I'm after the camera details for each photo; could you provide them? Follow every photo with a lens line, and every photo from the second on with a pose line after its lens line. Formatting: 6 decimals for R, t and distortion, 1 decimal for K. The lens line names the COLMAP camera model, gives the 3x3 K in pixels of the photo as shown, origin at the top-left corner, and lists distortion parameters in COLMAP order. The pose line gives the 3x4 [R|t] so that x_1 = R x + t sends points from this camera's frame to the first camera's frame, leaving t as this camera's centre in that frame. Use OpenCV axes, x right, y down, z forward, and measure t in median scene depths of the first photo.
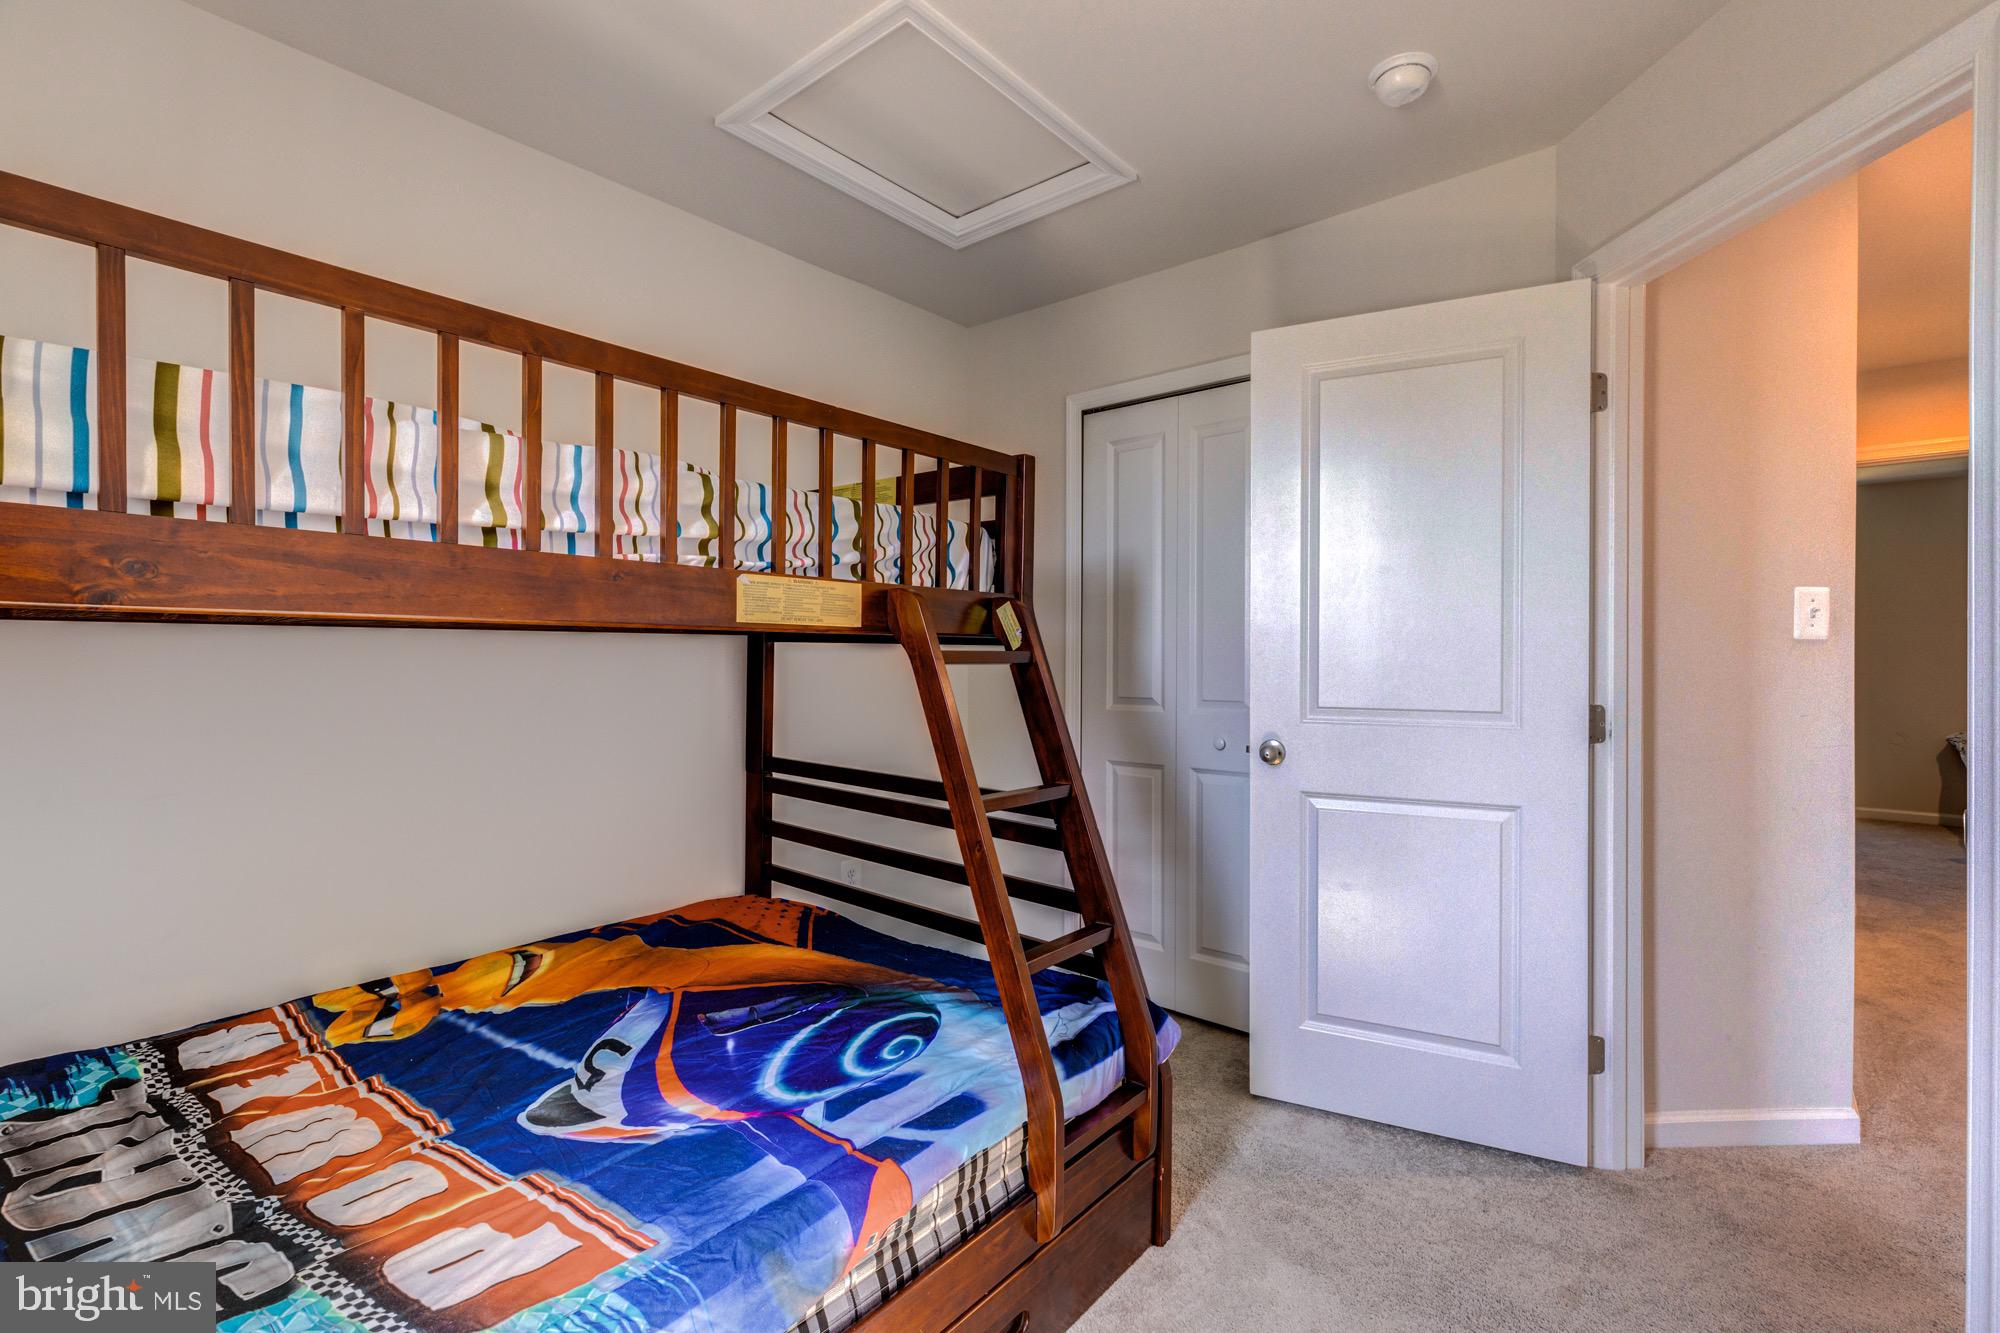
lens RADIAL K [[894.8, 0, 995.2], [0, 894.8, 657.2], [0, 0, 1]] dist [0.001195, -0.000236]
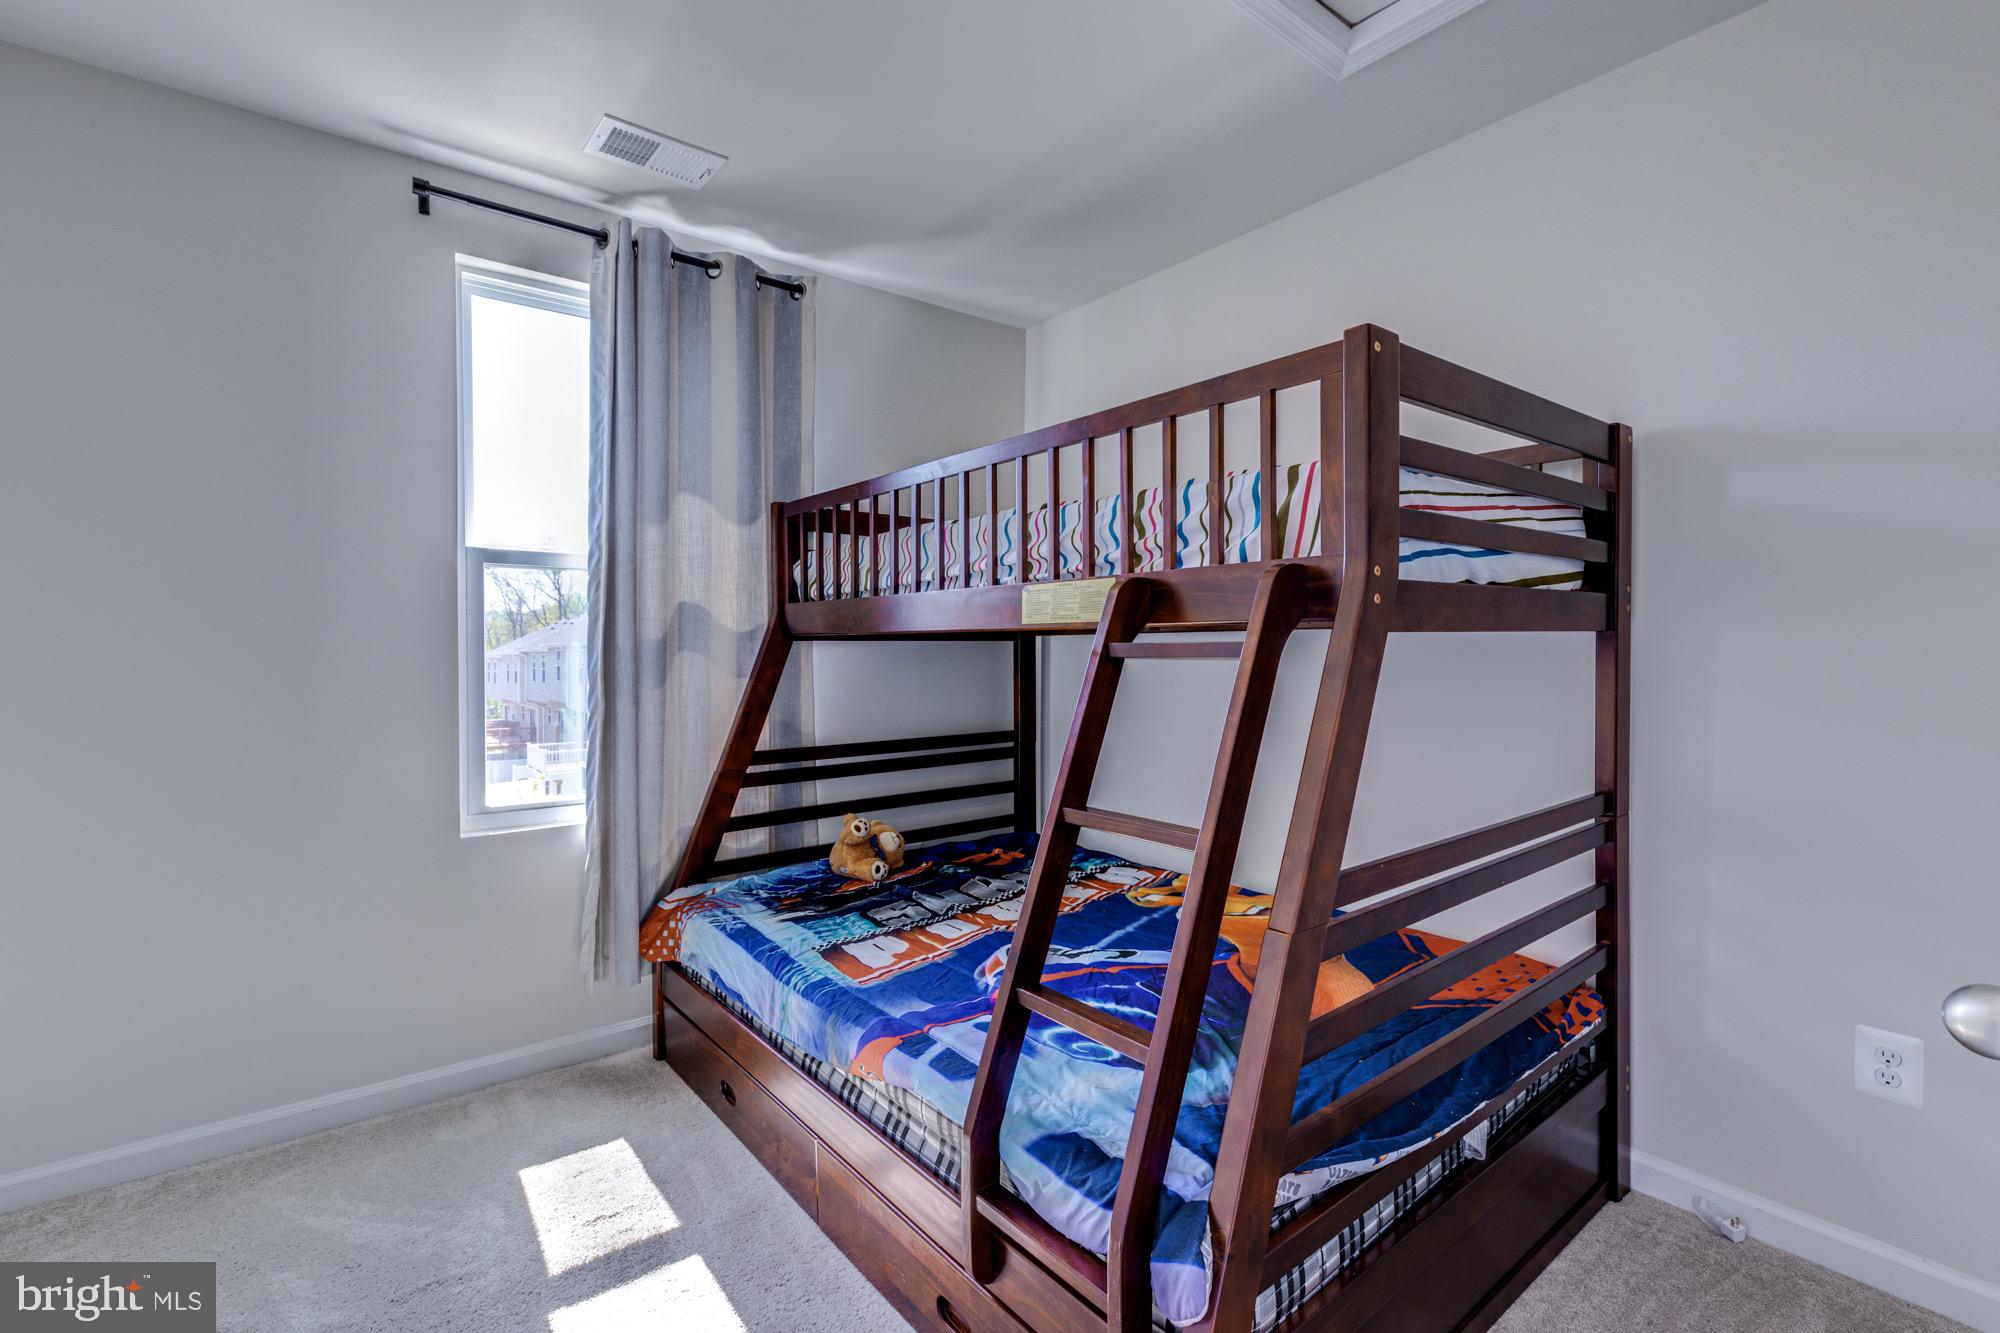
lens RADIAL K [[868.9, 0, 969.3], [0, 868.9, 663.7], [0, 0, 1]] dist [0.002146, 0.000488]
pose [[-0.214202, 0.014598, -0.976680, 1.081615], [0.006054, 0.999889, 0.013617, -0.001579], [0.976771, -0.002996, -0.214266, 1.368521]]
